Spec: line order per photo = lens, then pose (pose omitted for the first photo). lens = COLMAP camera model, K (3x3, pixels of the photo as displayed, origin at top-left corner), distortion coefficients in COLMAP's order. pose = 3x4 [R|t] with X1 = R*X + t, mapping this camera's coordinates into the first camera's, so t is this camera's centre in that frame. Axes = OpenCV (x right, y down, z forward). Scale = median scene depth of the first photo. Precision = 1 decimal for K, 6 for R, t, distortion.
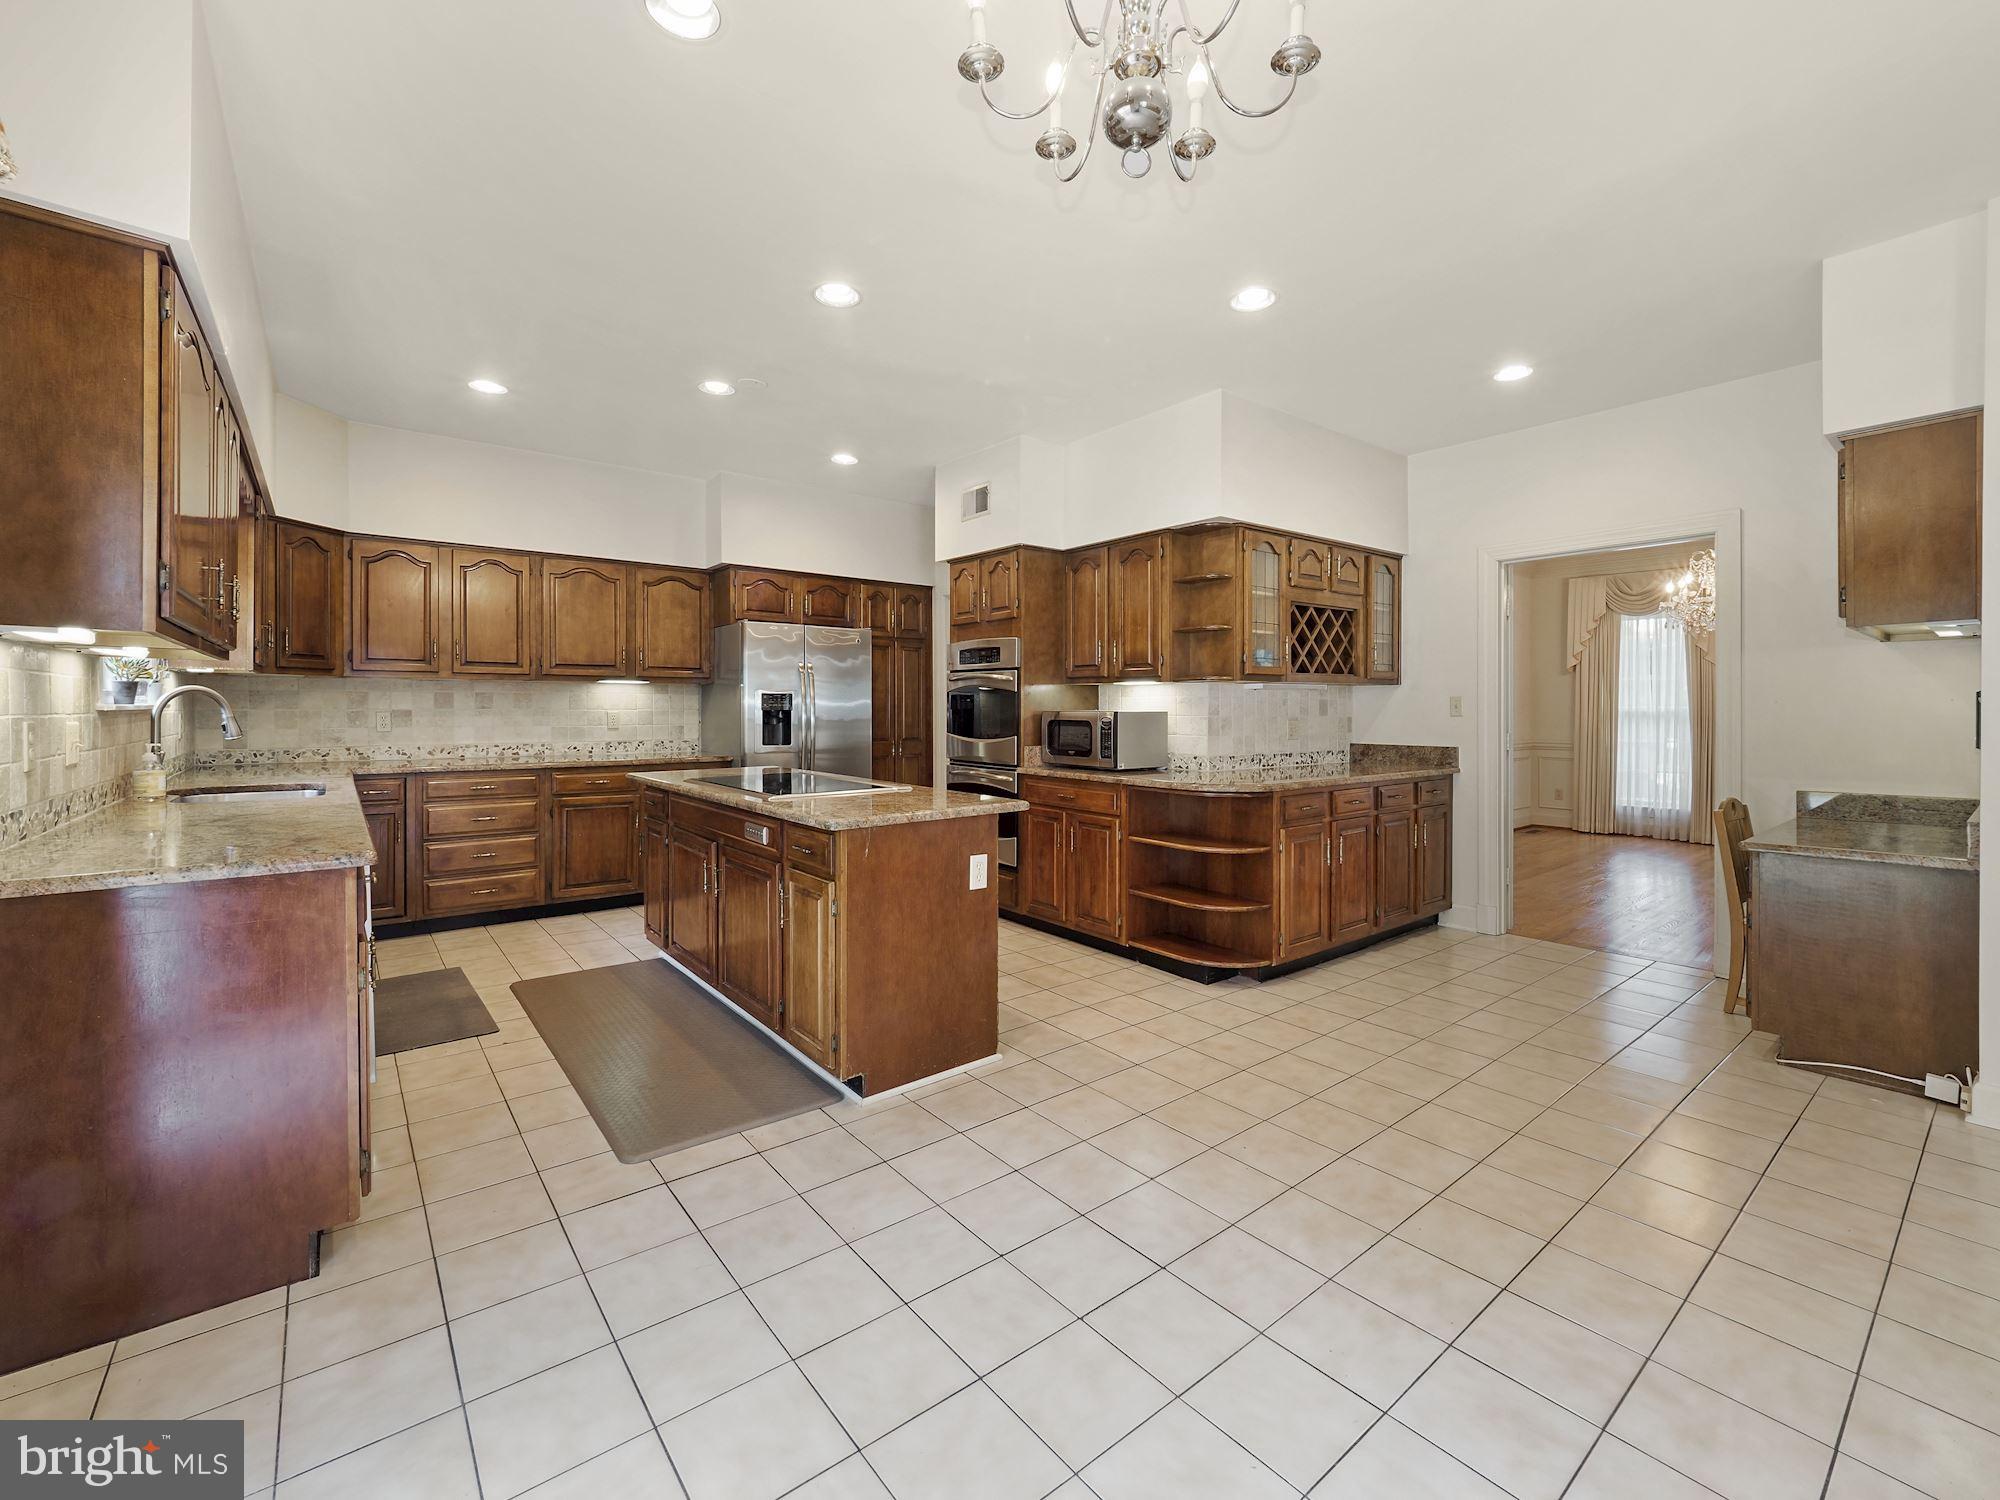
lens RADIAL K [[844.5, 0, 1014.0], [0, 844.5, 711.8], [0, 0, 1]] dist [-0.002593, -0.001192]
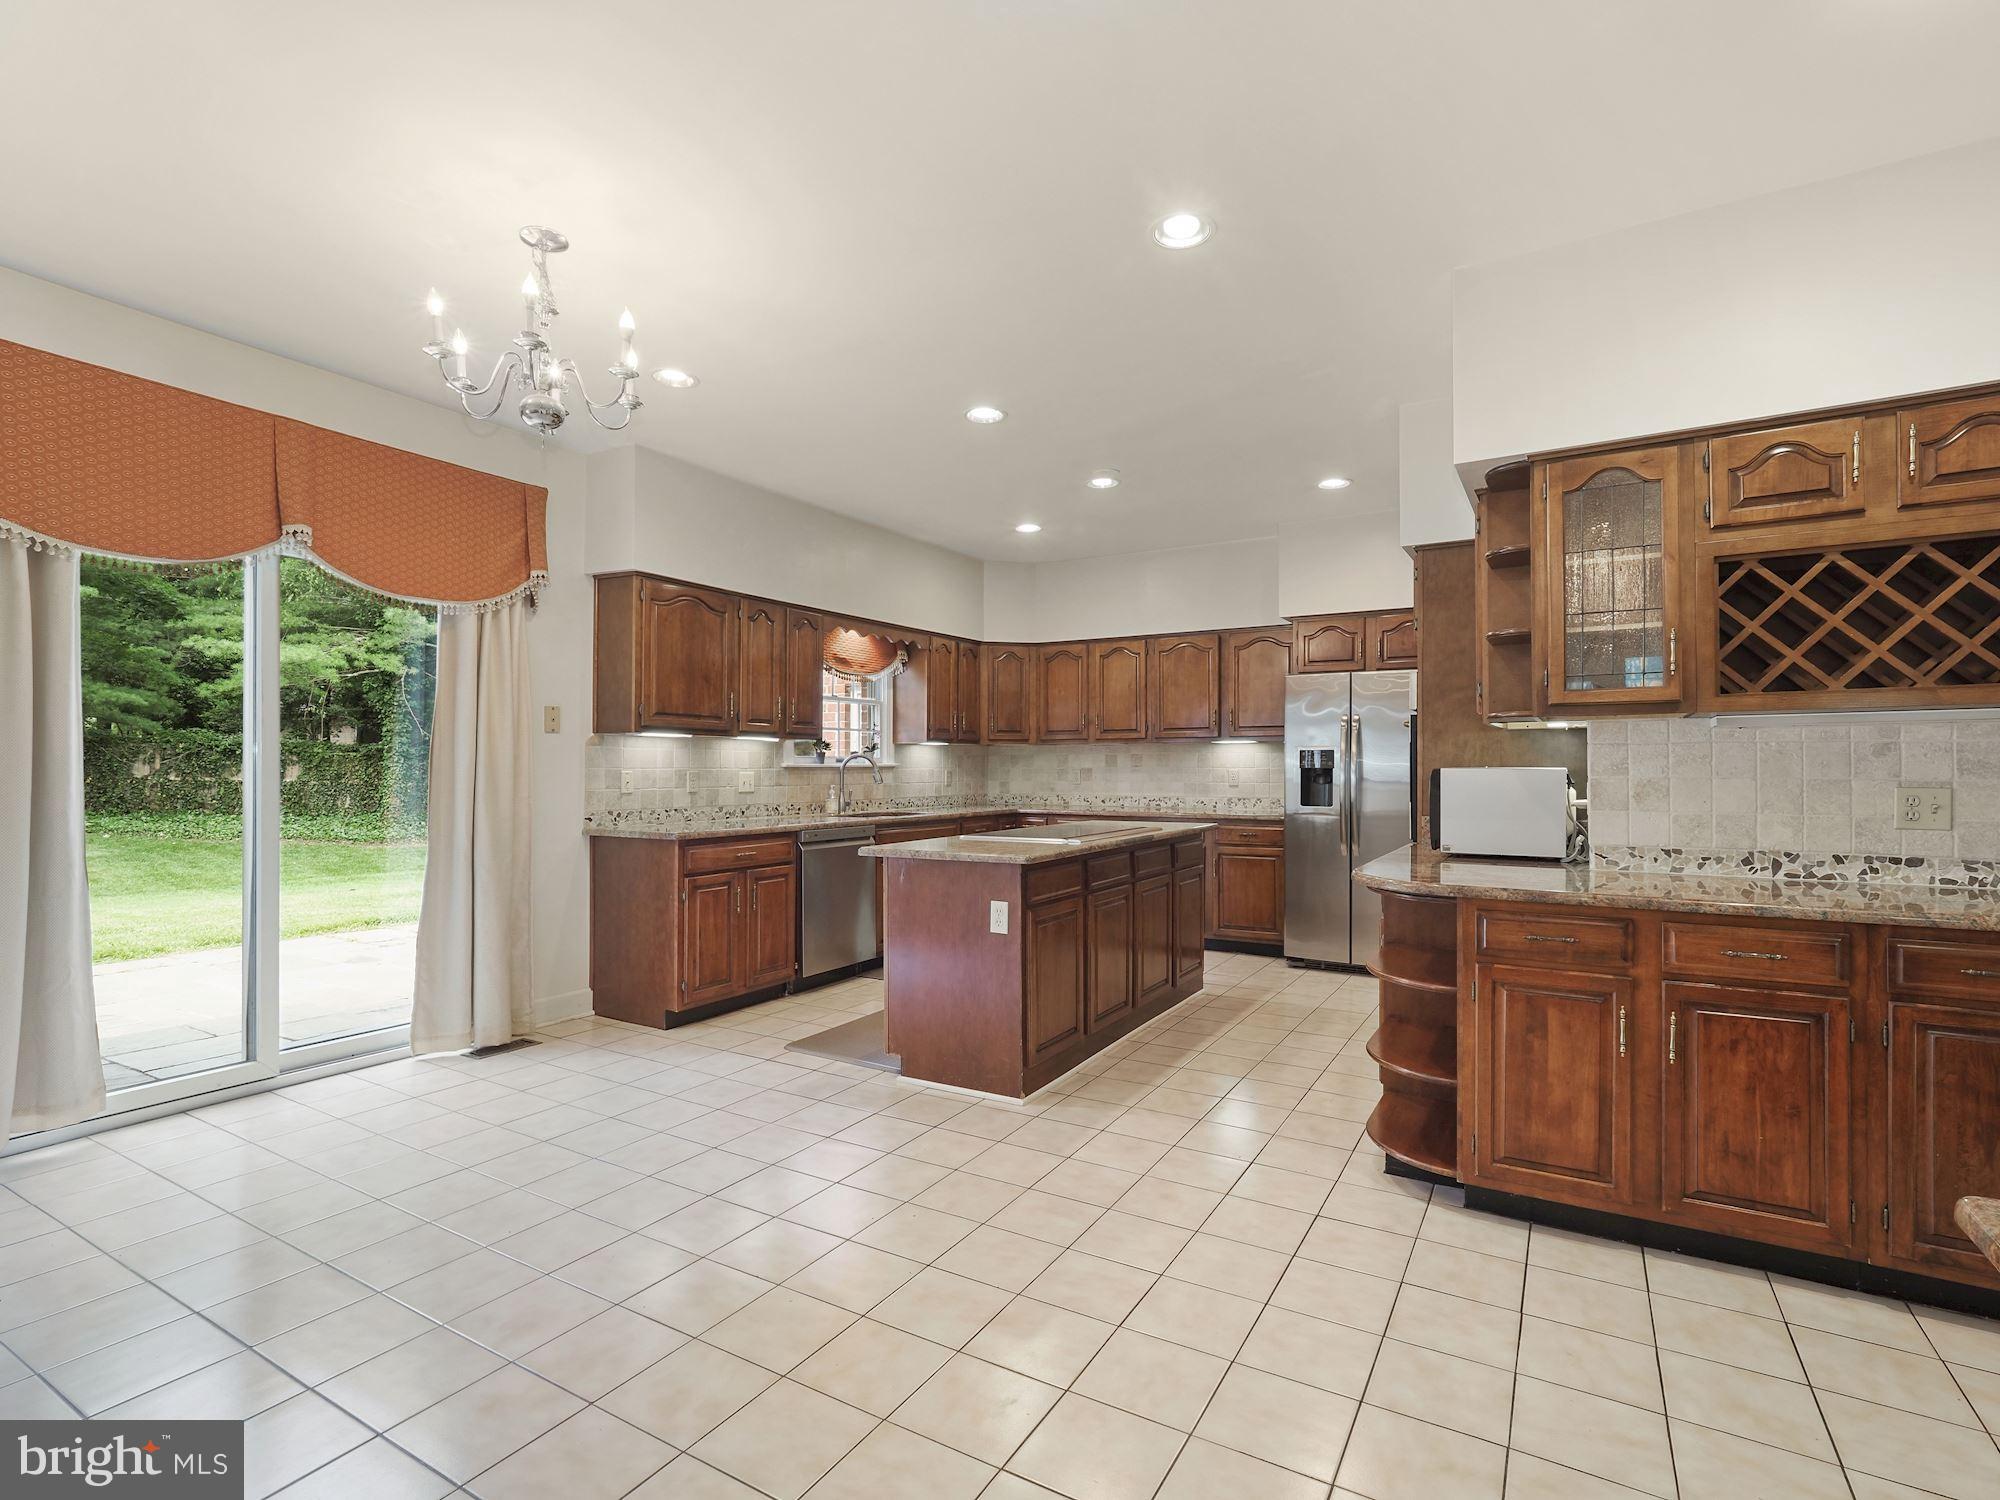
lens RADIAL K [[974.7, 0, 1012.6], [0, 974.7, 765.0], [0, 0, 1]] dist [0.001393, -0.000927]
pose [[0.357990, -0.003914, -0.933717, 0.925330], [-0.005469, 0.999965, -0.006288, 0.004423], [0.933709, 0.007358, 0.357957, 0.478366]]
